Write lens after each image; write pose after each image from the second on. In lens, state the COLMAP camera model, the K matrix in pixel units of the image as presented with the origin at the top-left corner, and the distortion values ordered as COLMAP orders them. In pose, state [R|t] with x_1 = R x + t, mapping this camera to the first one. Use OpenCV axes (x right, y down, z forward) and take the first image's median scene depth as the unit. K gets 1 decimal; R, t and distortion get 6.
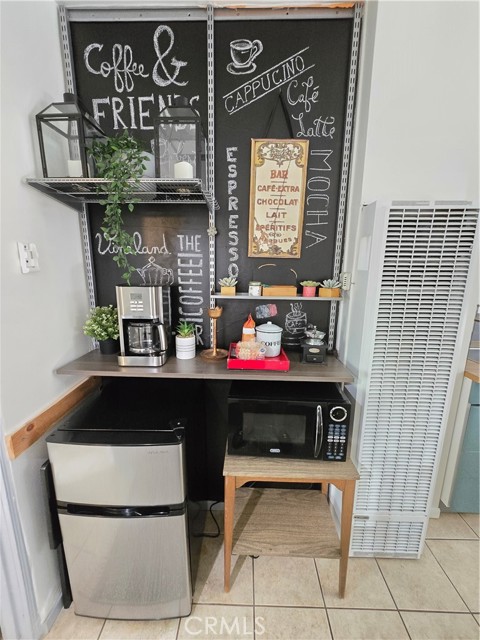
lens RADIAL K [[261.9, 0, 238.1], [0, 261.9, 318.2], [0, 0, 1]] dist [-0.003686, 0.001232]
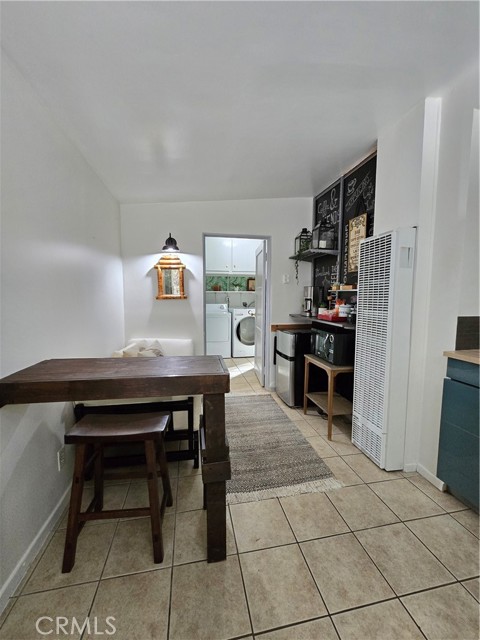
lens RADIAL K [[261.9, 0, 241.9], [0, 261.9, 320.8], [0, 0, 1]] dist [-0.003686, 0.001232]
pose [[0.222318, 0.084651, -0.971292, 2.074602], [-0.196470, 0.979677, 0.040412, 0.243810], [0.954973, 0.181845, 0.234431, -0.243690]]
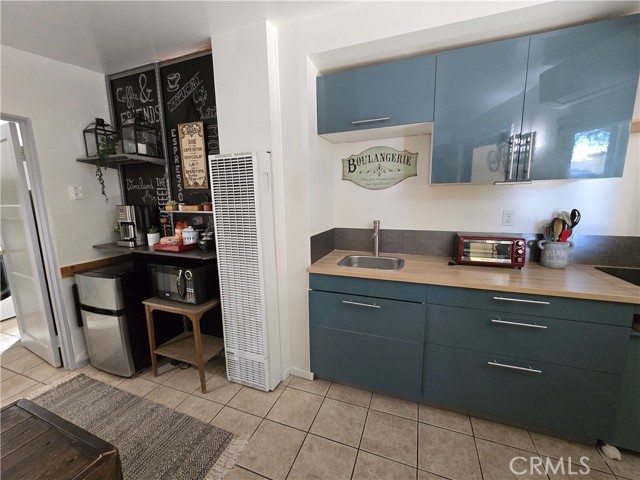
lens RADIAL K [[261.9, 0, 318.5], [0, 261.9, 239.4], [0, 0, 1]] dist [-0.003686, 0.001232]
pose [[0.942361, 0.032454, -0.333020, 1.589030], [-0.044610, 0.998586, -0.028920, 0.119484], [0.331610, 0.042109, 0.942476, -0.350646]]
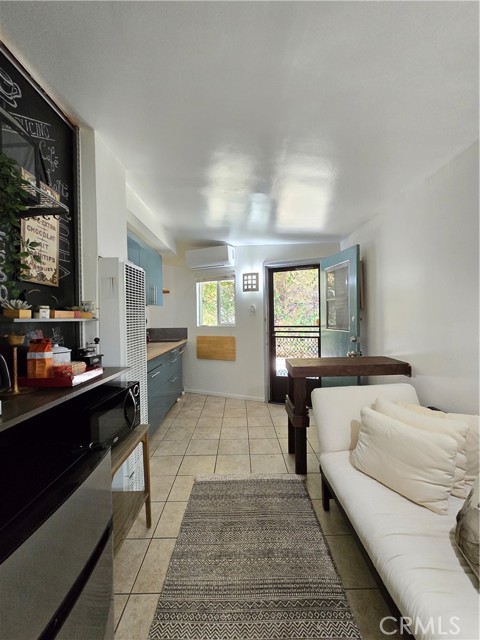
lens RADIAL K [[261.9, 0, 240.3], [0, 261.9, 318.9], [0, 0, 1]] dist [-0.003686, 0.001232]
pose [[-0.028591, -0.015679, 0.999468, -0.994088], [0.217265, 0.975875, 0.021525, 0.055399], [-0.975694, 0.217765, -0.024495, 0.316953]]
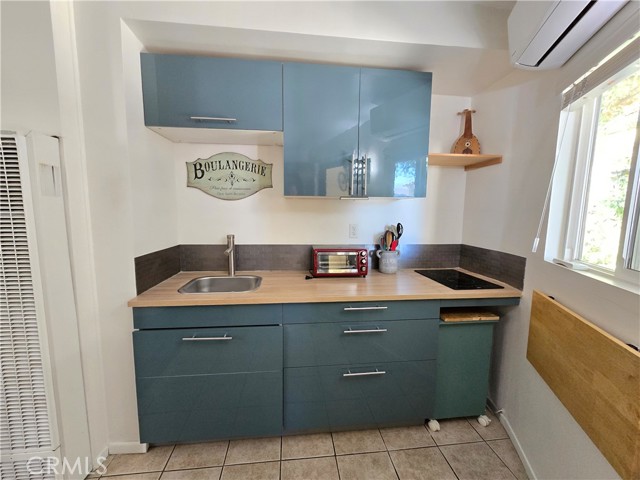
lens RADIAL K [[261.9, 0, 318.7], [0, 261.9, 240.5], [0, 0, 1]] dist [-0.003686, 0.001232]
pose [[0.990748, -0.009207, 0.135400, 1.676795], [0.021107, 0.996009, -0.086716, 0.101293], [-0.134061, 0.088772, 0.986989, -0.152564]]
